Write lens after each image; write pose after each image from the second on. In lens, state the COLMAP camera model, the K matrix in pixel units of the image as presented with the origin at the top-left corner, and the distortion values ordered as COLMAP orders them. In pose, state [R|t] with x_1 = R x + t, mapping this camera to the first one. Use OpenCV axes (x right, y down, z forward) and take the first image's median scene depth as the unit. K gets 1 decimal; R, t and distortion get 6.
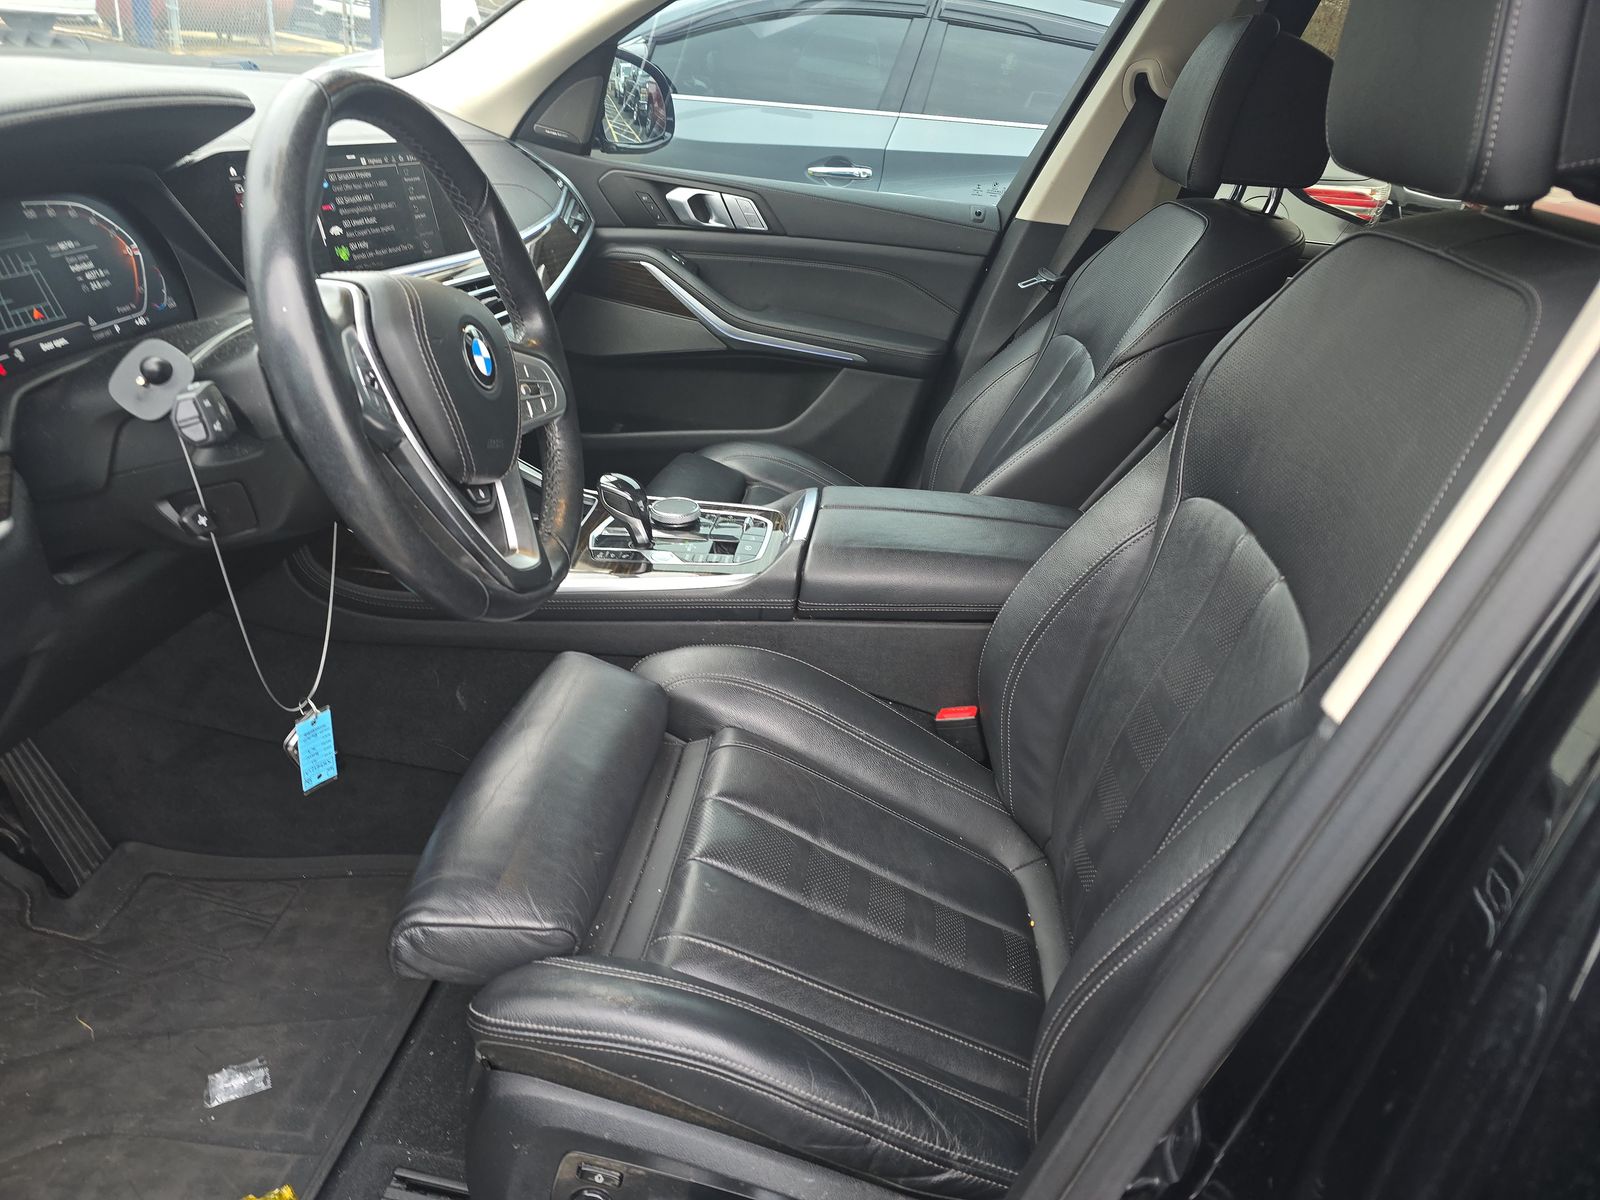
lens RADIAL K [[1076.9, 0, 800.0], [0, 1076.9, 600.0], [0, 0, 1]] dist [0.052935, -0.033340]
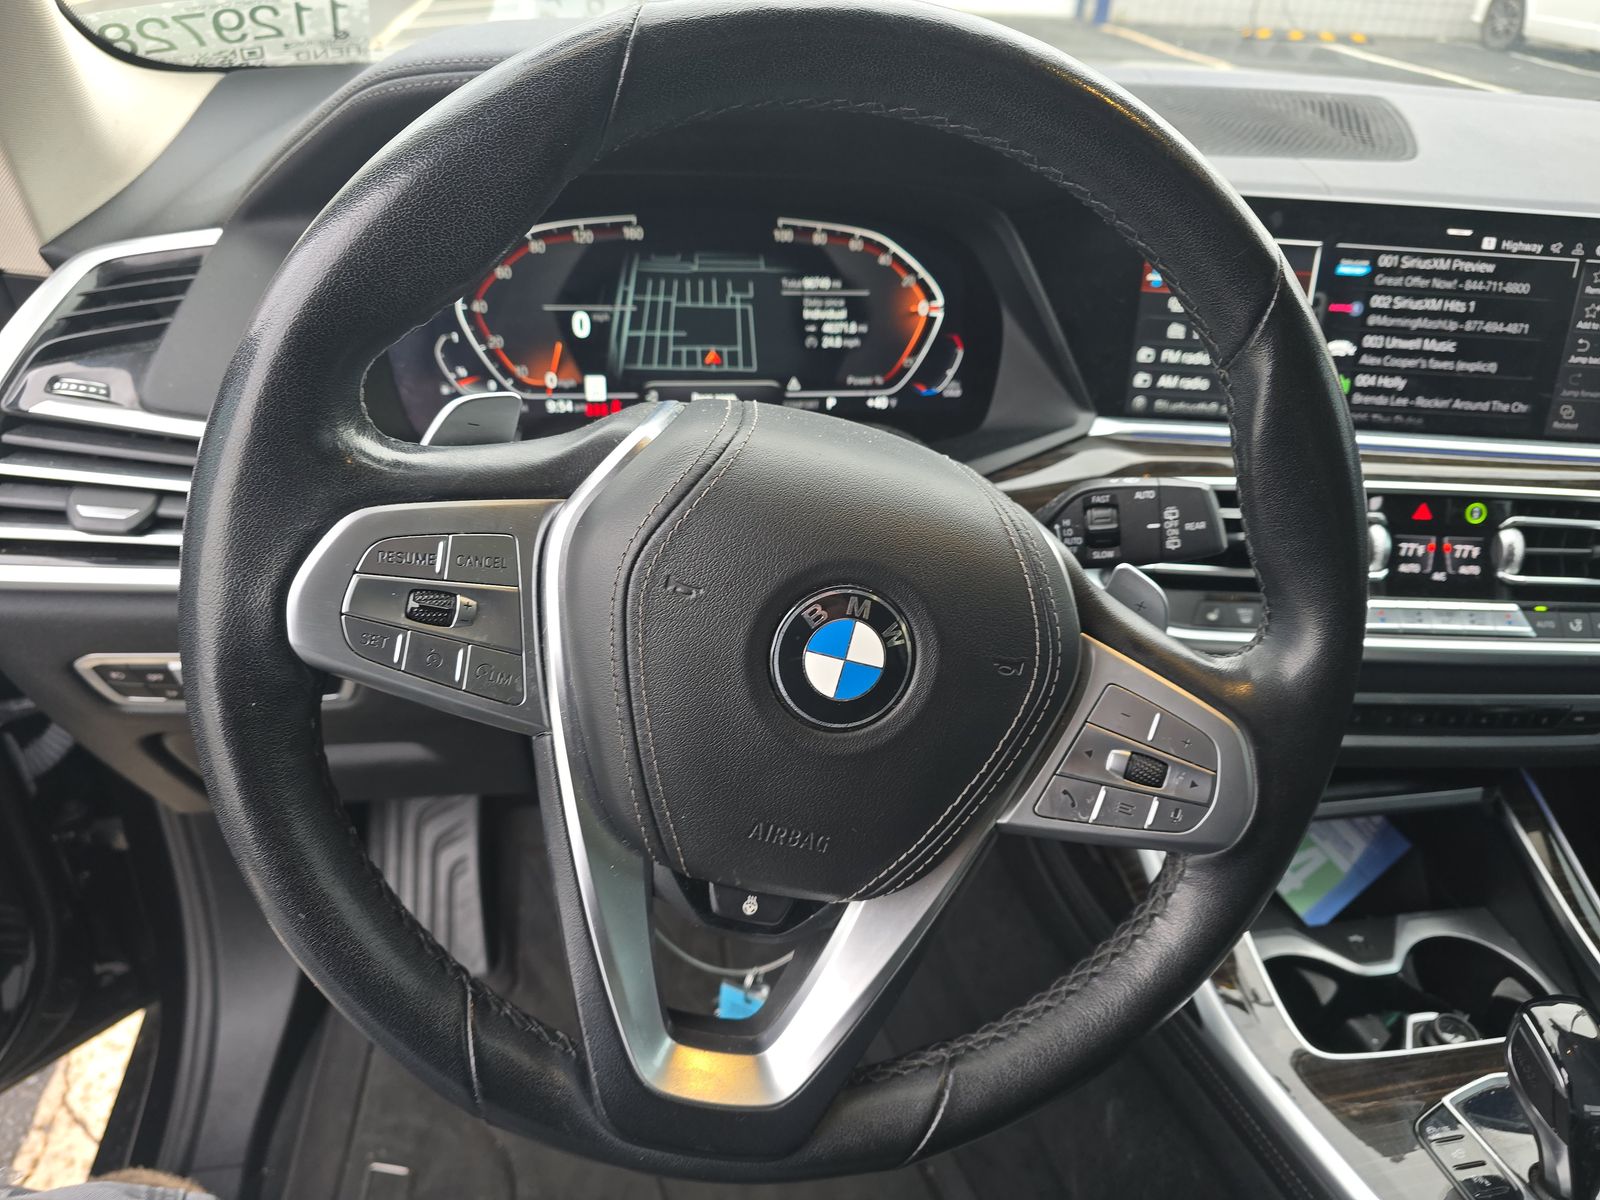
lens RADIAL K [[1076.9, 0, 800.0], [0, 1076.9, 600.0], [0, 0, 1]] dist [0.052935, -0.033340]
pose [[0.310295, 0.408403, -0.858443, 0.037648], [-0.458624, 0.855290, 0.241127, -0.281452], [0.832695, 0.318882, 0.452696, 0.658586]]
